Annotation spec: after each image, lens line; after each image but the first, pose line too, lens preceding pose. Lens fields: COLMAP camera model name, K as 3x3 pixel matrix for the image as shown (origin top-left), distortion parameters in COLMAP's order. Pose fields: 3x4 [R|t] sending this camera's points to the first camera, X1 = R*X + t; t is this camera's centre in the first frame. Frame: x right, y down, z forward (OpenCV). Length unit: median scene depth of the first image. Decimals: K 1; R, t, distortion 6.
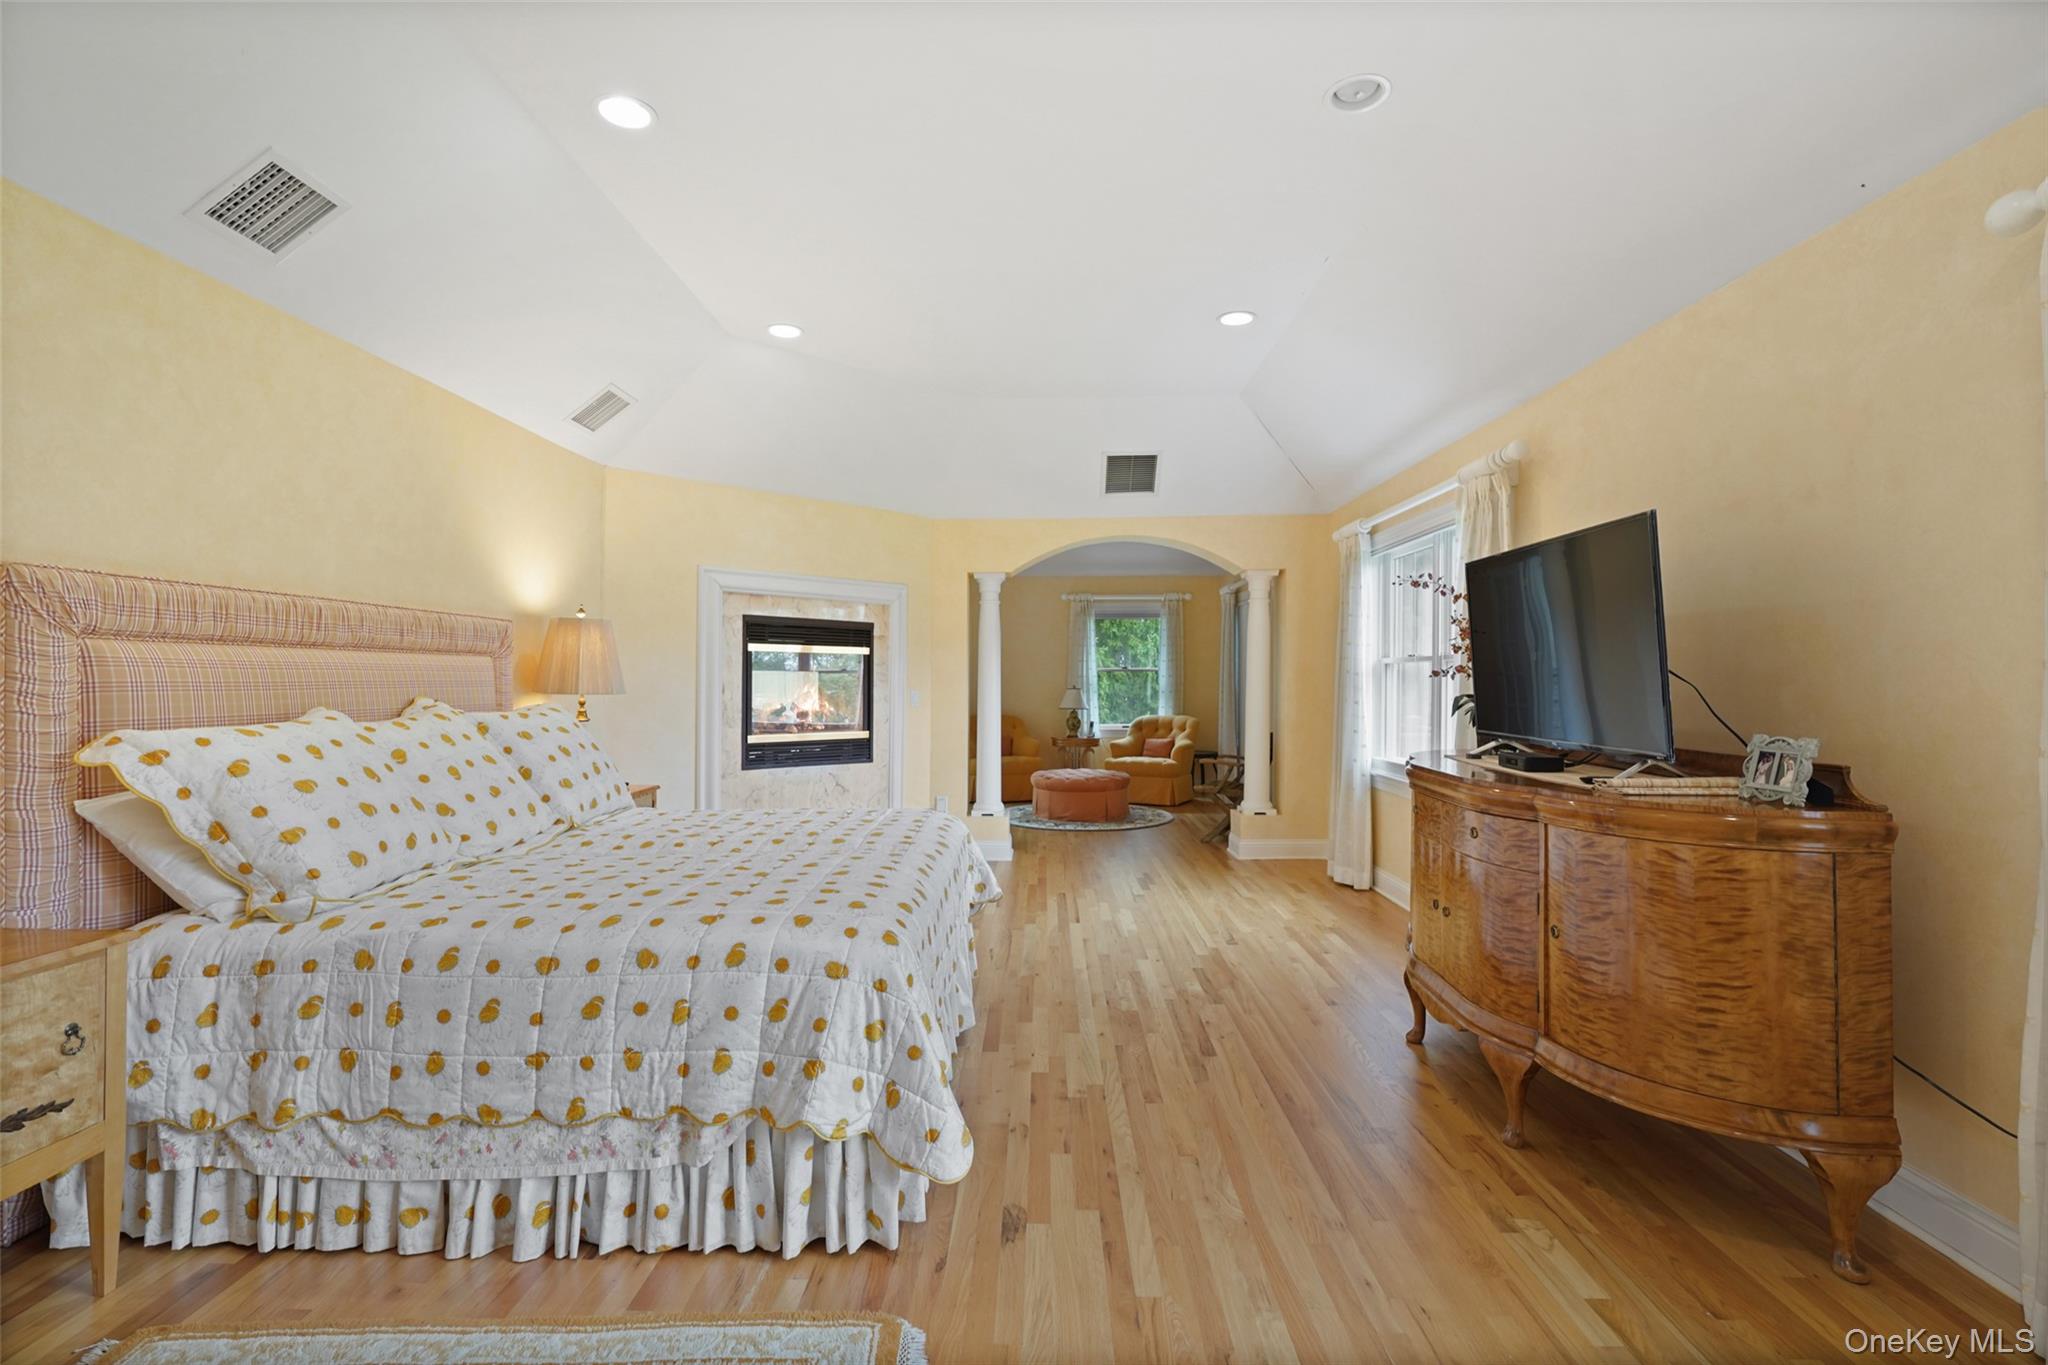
lens RADIAL K [[925.3, 0, 1022.5], [0, 925.3, 665.8], [0, 0, 1]] dist [-0.008151, 0.002641]
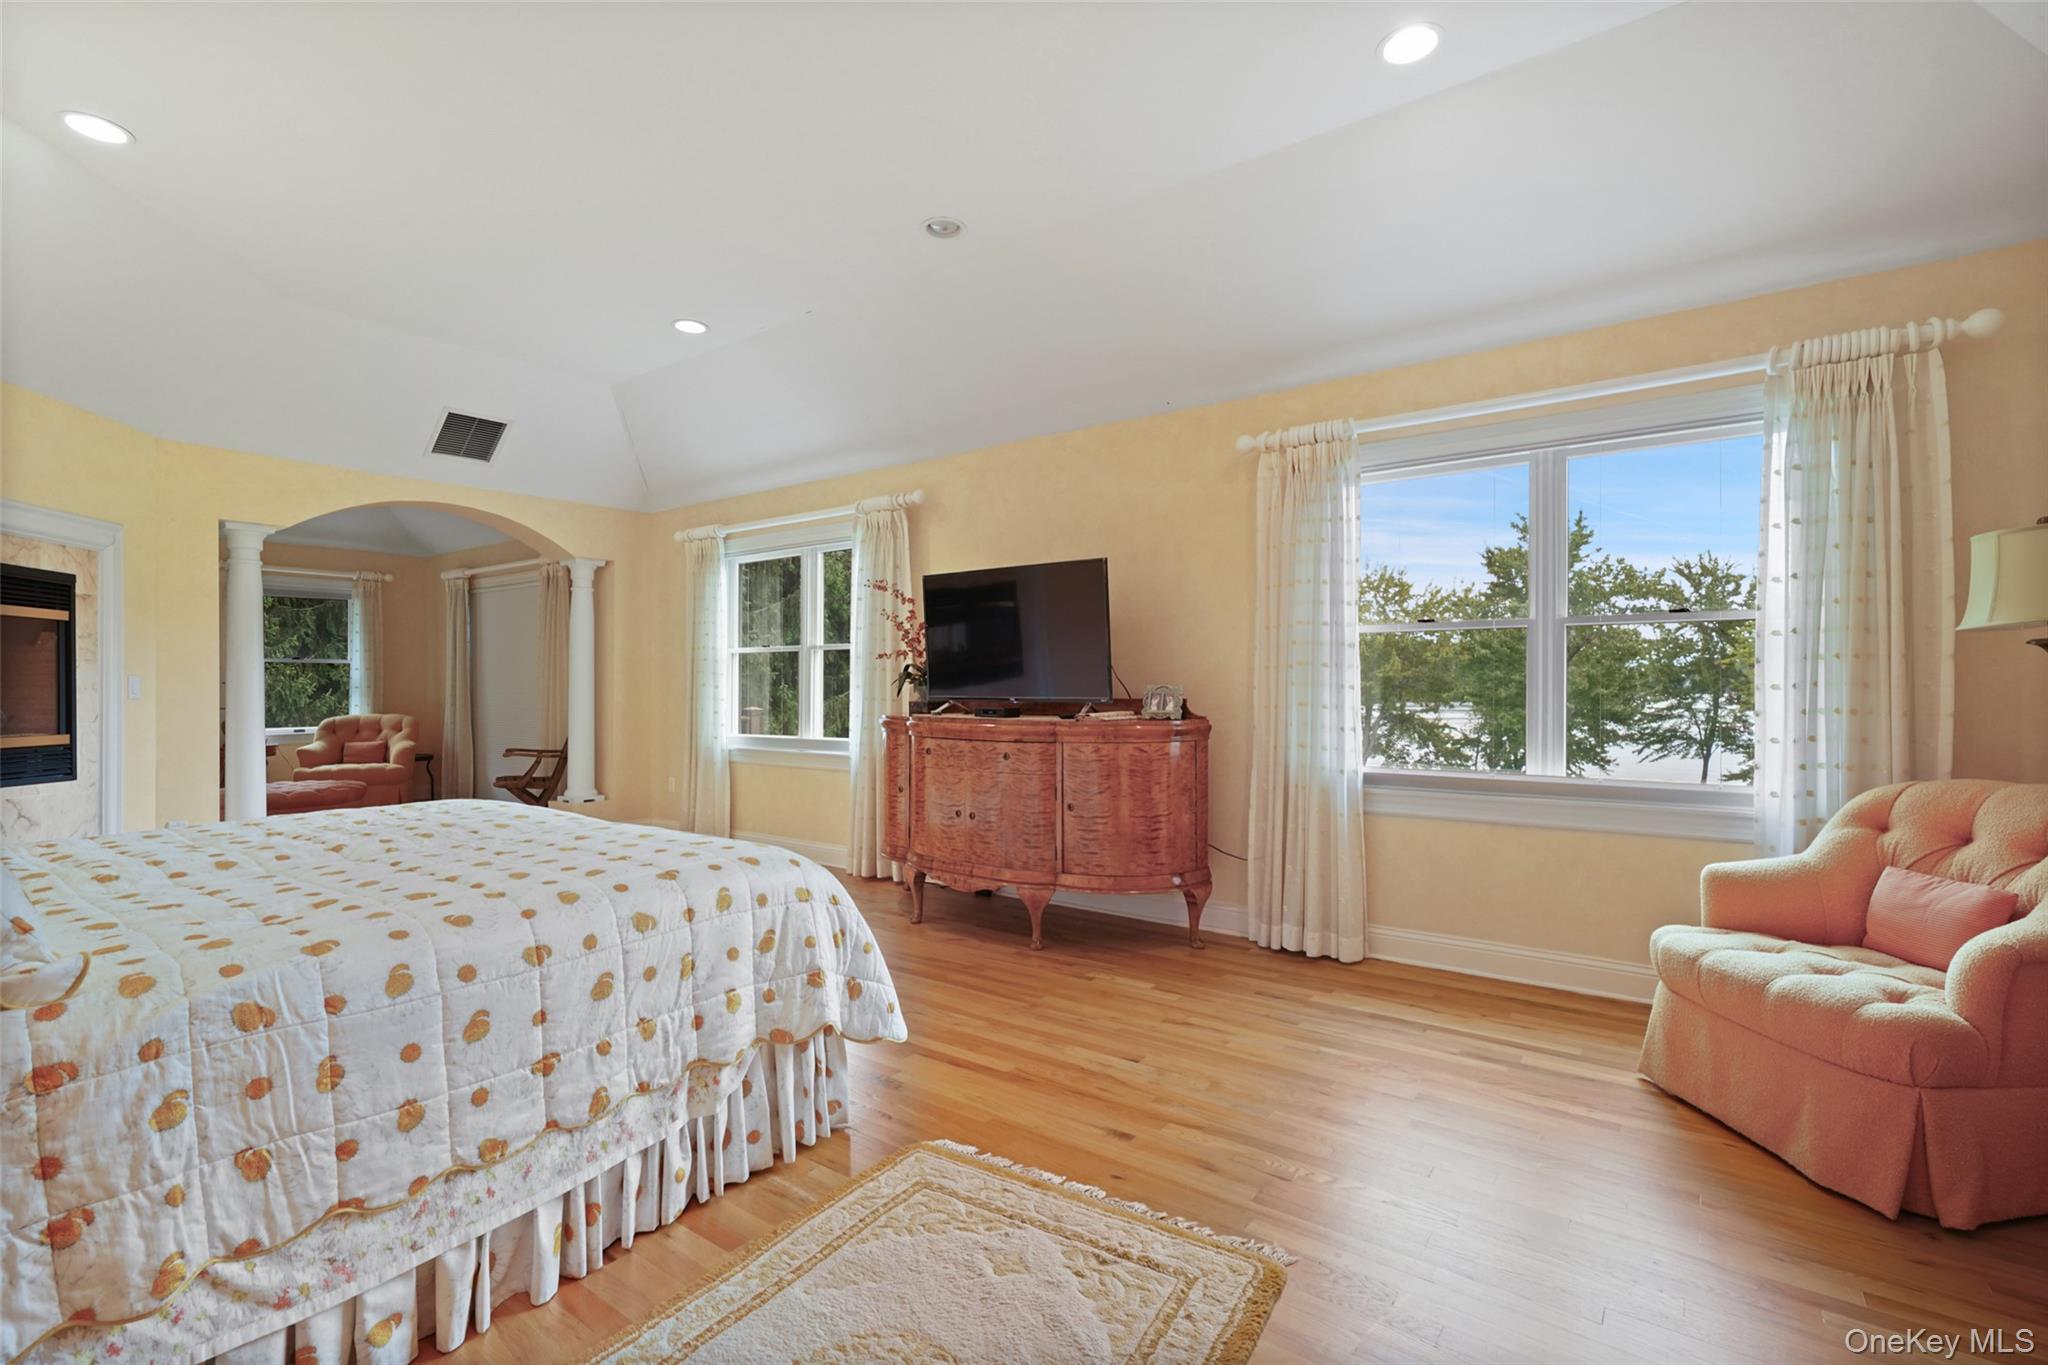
lens RADIAL K [[925.3, 0, 996.1], [0, 925.3, 683.3], [0, 0, 1]] dist [-0.008151, 0.002641]
pose [[0.579431, 0.001943, 0.815019, -0.971740], [-0.010373, 0.999934, 0.004991, 0.069187], [-0.814955, -0.011346, 0.579413, 0.175863]]
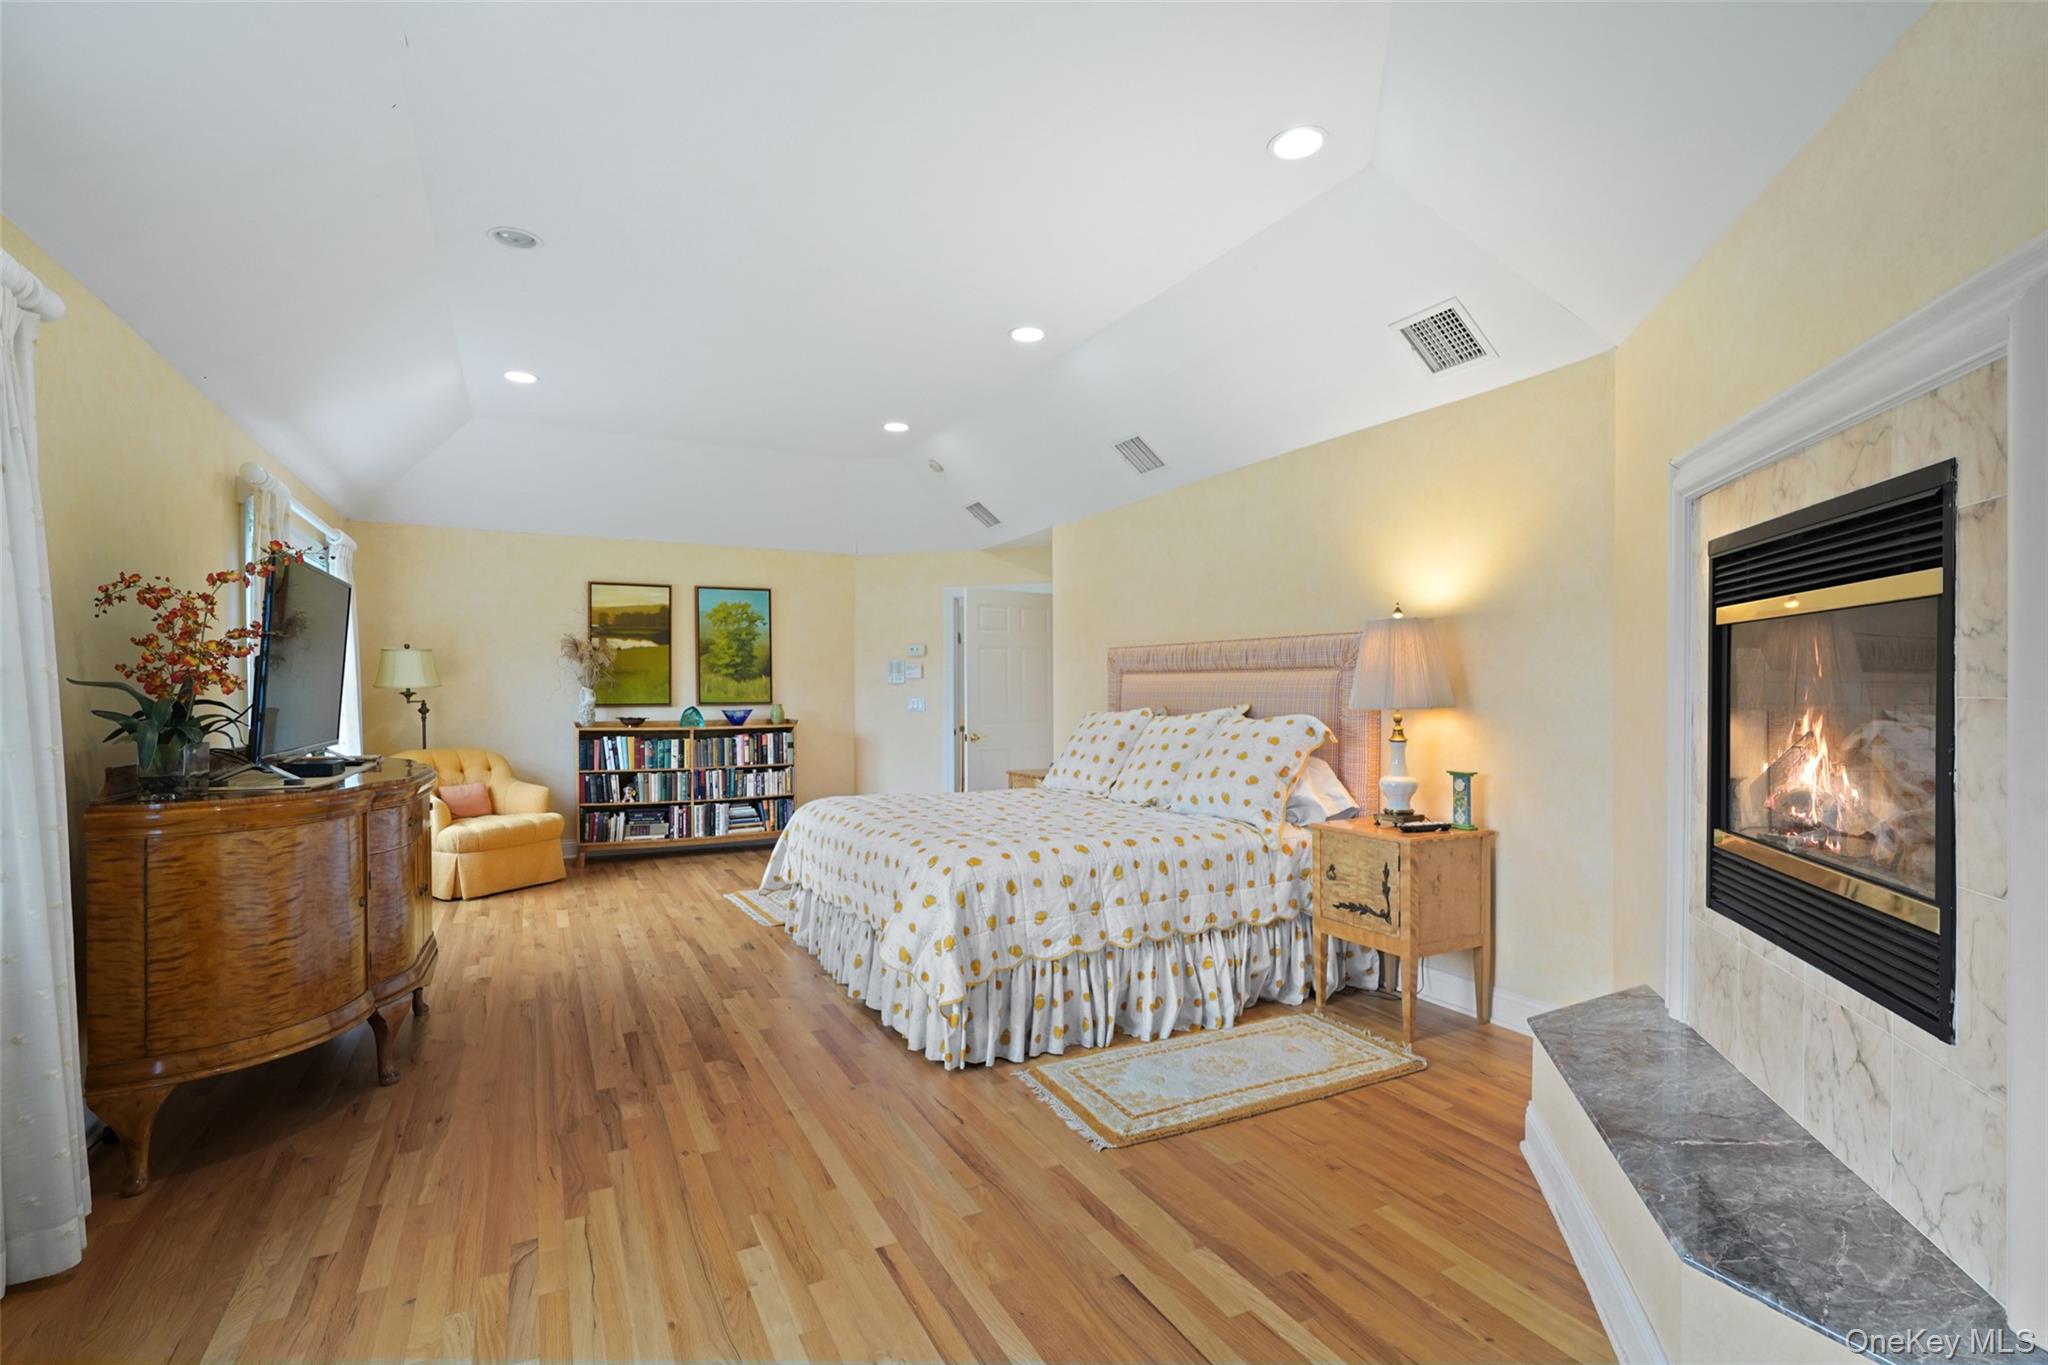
lens RADIAL K [[925.3, 0, 1016.1], [0, 925.3, 697.3], [0, 0, 1]] dist [-0.008151, 0.002641]
pose [[-0.874000, 0.006448, -0.485883, 0.505024], [0.008679, 0.999960, -0.002342, 0.039903], [0.485849, -0.006264, -0.874020, 3.321805]]
